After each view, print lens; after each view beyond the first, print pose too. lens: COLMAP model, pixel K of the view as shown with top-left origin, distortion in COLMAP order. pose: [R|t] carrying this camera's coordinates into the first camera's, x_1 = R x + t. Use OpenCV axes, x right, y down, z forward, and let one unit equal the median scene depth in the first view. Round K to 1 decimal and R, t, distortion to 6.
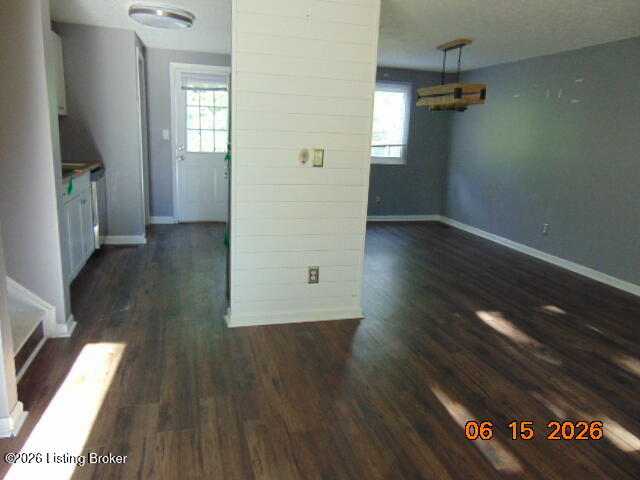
lens RADIAL K [[483.1, 0, 318.5], [0, 483.1, 238.4], [0, 0, 1]] dist [-0.030788, 0.048642]
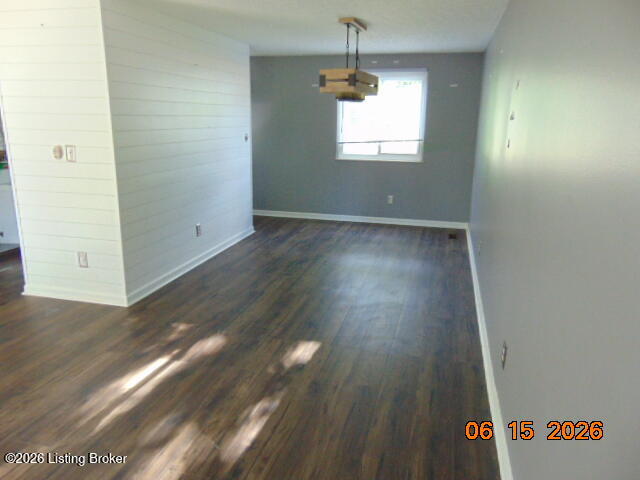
lens RADIAL K [[483.1, 0, 320.3], [0, 483.1, 237.1], [0, 0, 1]] dist [-0.030788, 0.048642]
pose [[0.865465, 0.089052, -0.492990, 0.696482], [-0.086480, 0.995858, 0.028070, -0.037620], [0.493448, 0.018340, 0.869582, 0.219310]]
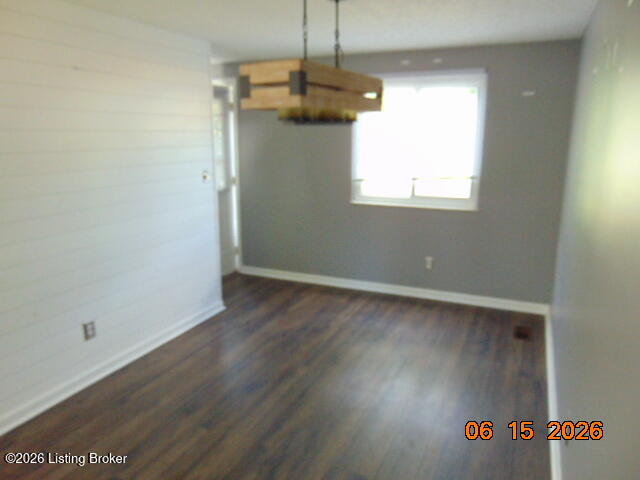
lens RADIAL K [[483.1, 0, 317.6], [0, 483.1, 239.5], [0, 0, 1]] dist [-0.030788, 0.048642]
pose [[0.770684, 0.095627, -0.630001, 0.600053], [-0.109426, 0.993850, 0.016993, -0.160829], [0.627751, 0.055842, 0.776409, 0.648241]]
